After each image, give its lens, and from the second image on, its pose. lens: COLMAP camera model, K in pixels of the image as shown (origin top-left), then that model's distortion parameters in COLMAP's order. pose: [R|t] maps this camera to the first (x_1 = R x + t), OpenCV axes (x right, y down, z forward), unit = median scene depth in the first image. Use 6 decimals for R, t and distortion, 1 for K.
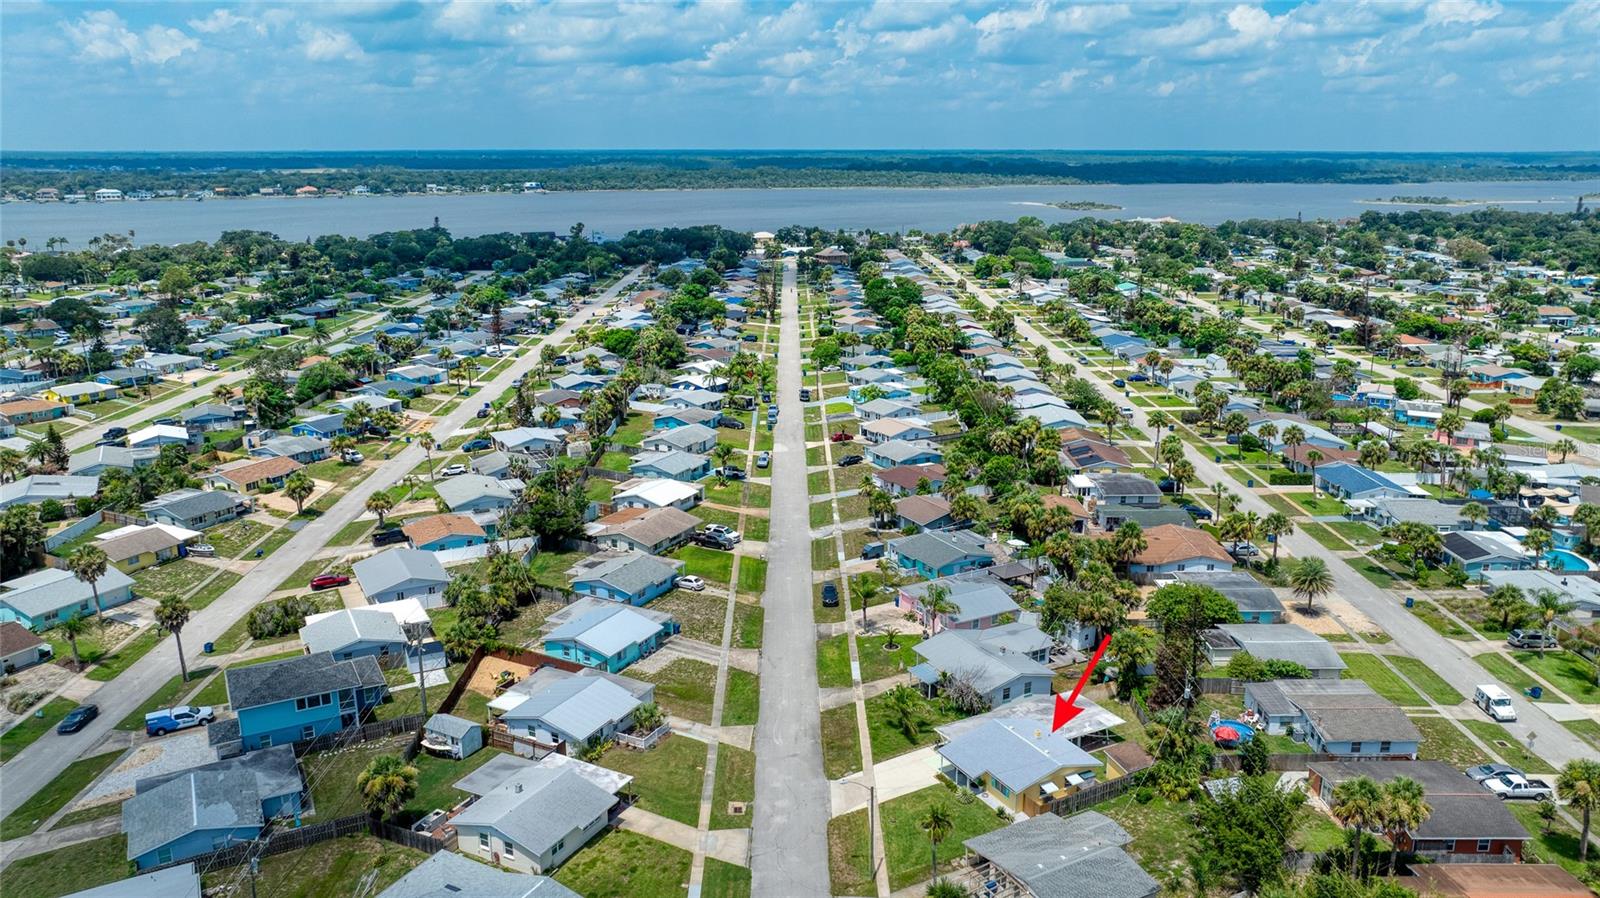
lens RADIAL K [[1130.6, 0, 800.0], [0, 1130.6, 449.0], [0, 0, 1]] dist [-0.049112, 0.041281]
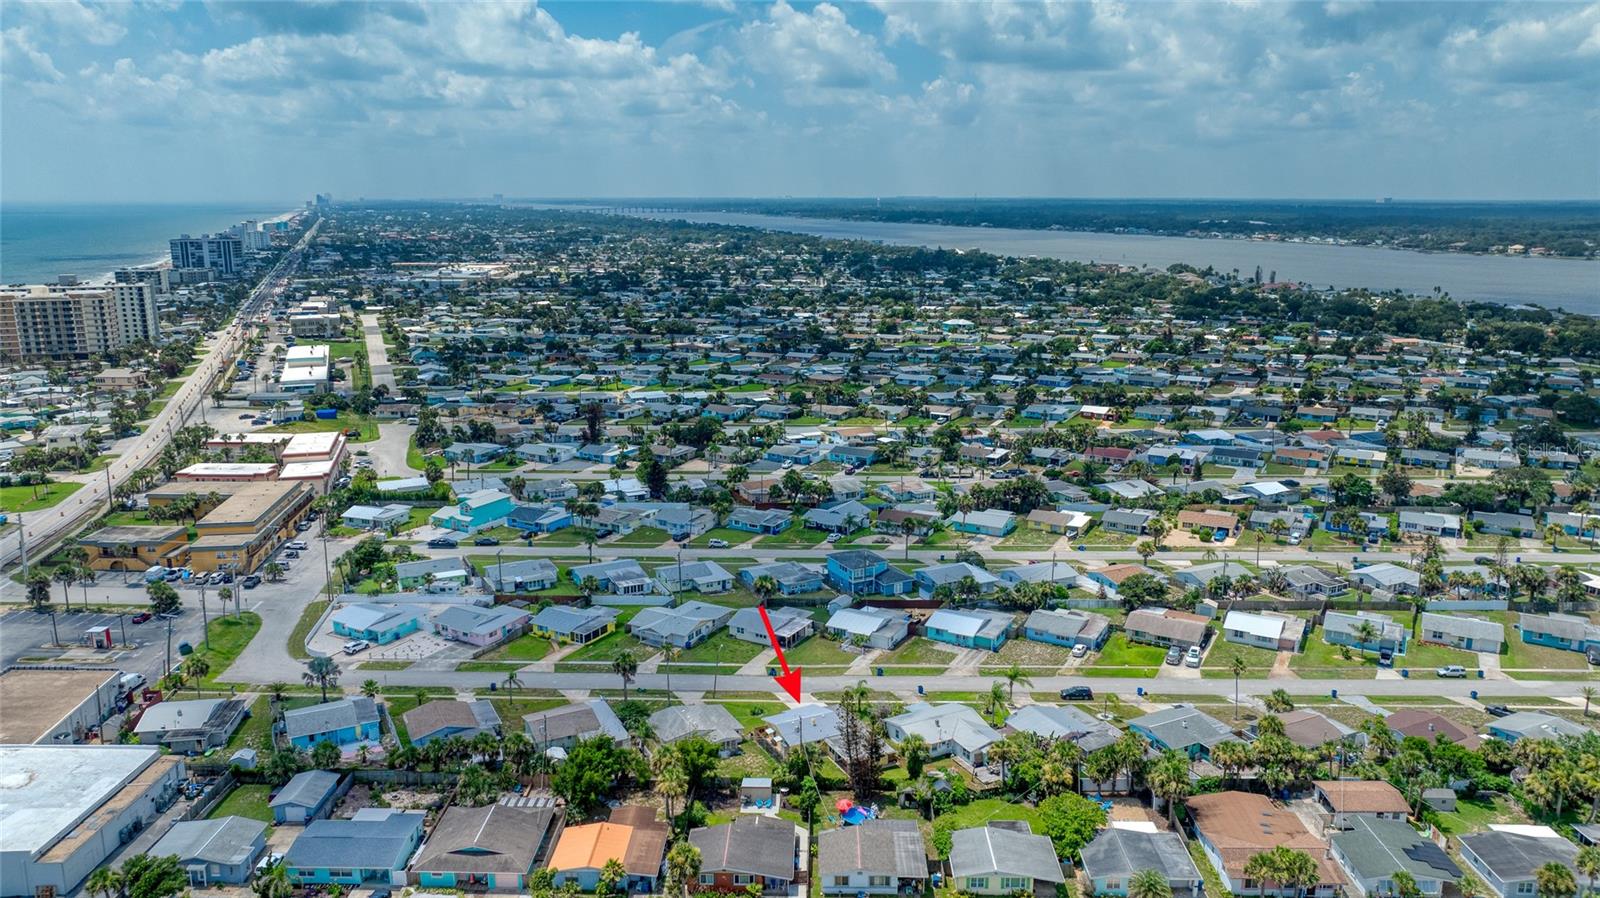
lens RADIAL K [[1130.6, 0, 800.0], [0, 1130.6, 449.0], [0, 0, 1]] dist [-0.049112, 0.041281]
pose [[-0.032494, 0.213779, -0.976342, 1.091630], [-0.255448, 0.942637, 0.214900, -0.288666], [0.966277, 0.256387, 0.023980, 0.548926]]
